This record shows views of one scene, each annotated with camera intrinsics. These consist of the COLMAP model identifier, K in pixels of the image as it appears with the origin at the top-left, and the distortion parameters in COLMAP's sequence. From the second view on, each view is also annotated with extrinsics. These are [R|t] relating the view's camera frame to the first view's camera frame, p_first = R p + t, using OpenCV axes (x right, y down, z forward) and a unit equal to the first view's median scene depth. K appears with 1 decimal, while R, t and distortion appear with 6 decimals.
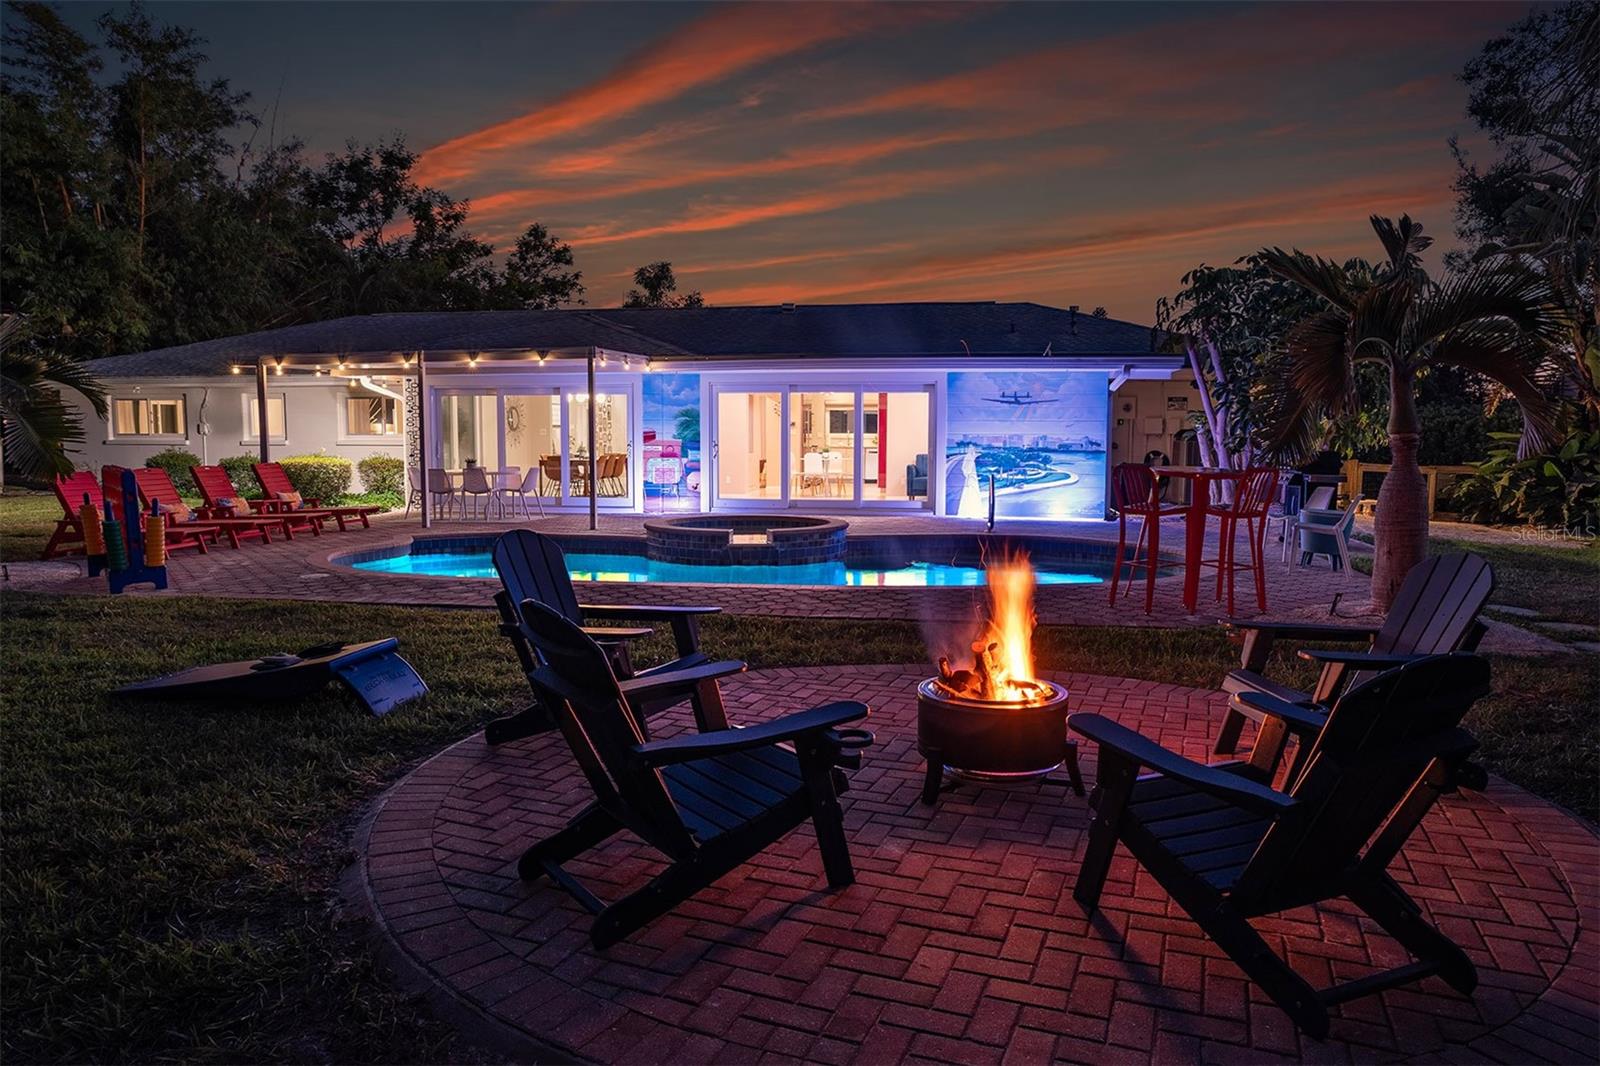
lens RADIAL K [[1111.1, 0, 800.0], [0, 1111.1, 533.0], [0, 0, 1]] dist [-0.113881, 0.077801]
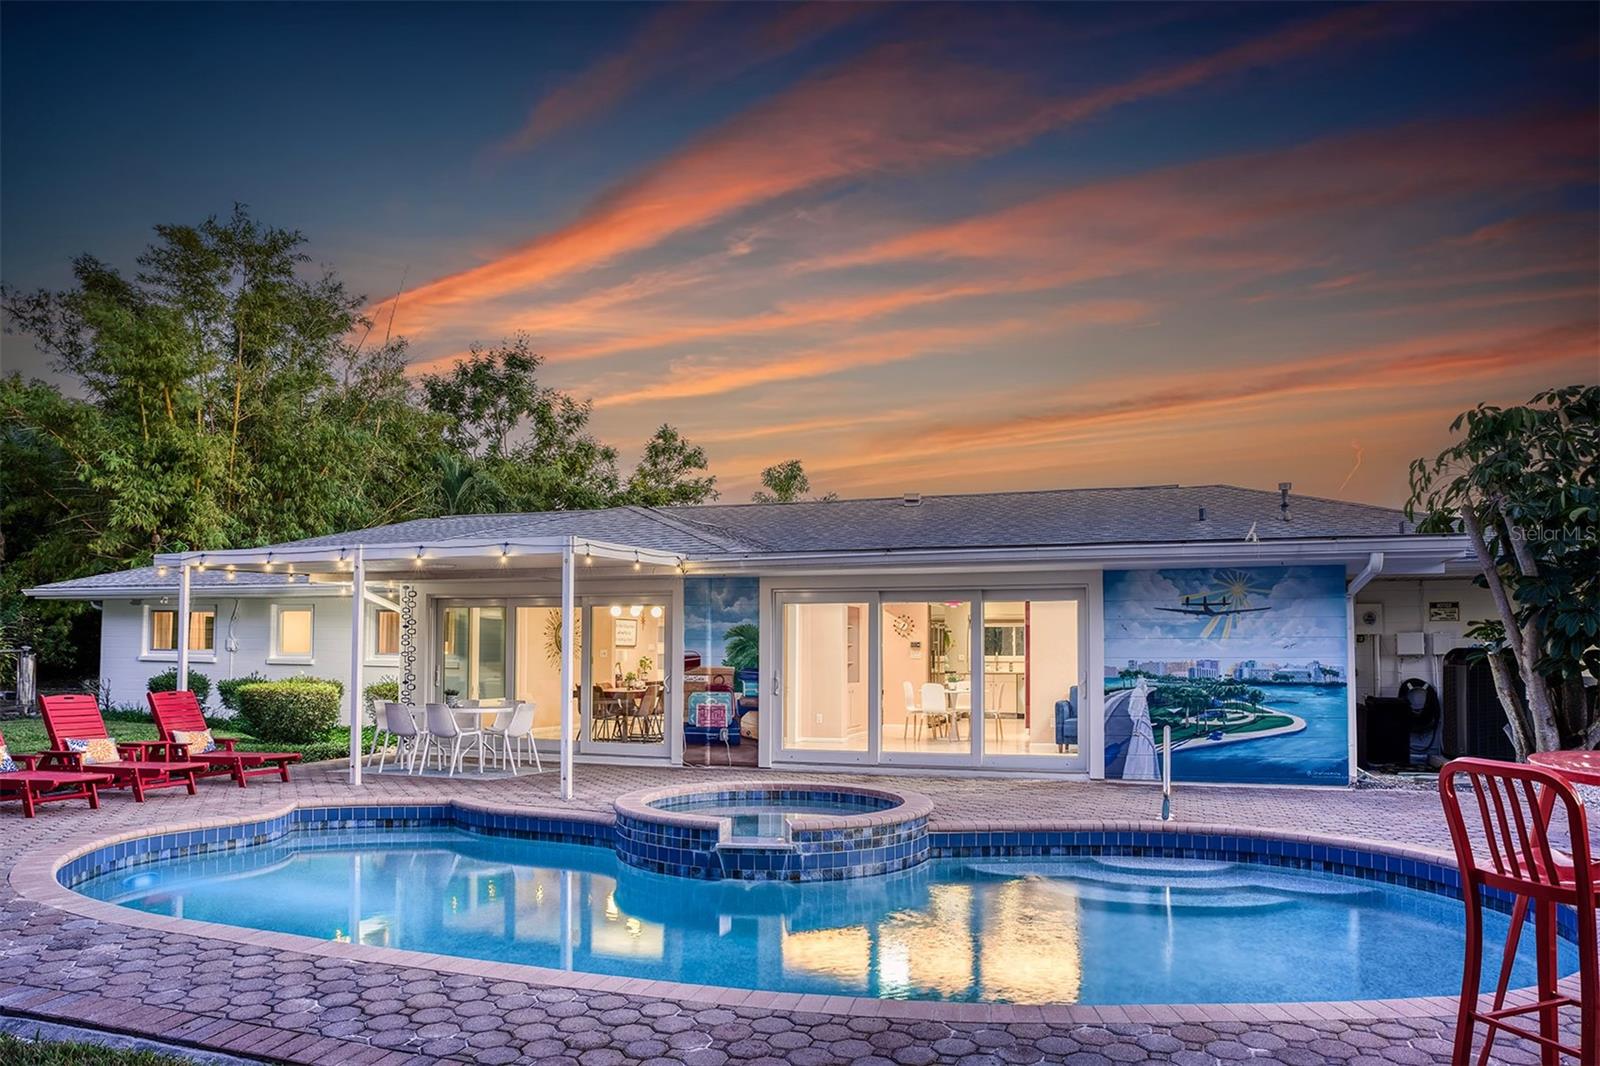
lens RADIAL K [[1086.3, 0, 798.0], [0, 1086.3, 576.4], [0, 0, 1]] dist [-0.136600, 0.078395]
pose [[0.982983, -0.012018, -0.183303, 0.062405], [-0.016930, 0.987684, -0.155543, -0.030587], [0.182914, 0.155999, 0.970673, 0.283182]]
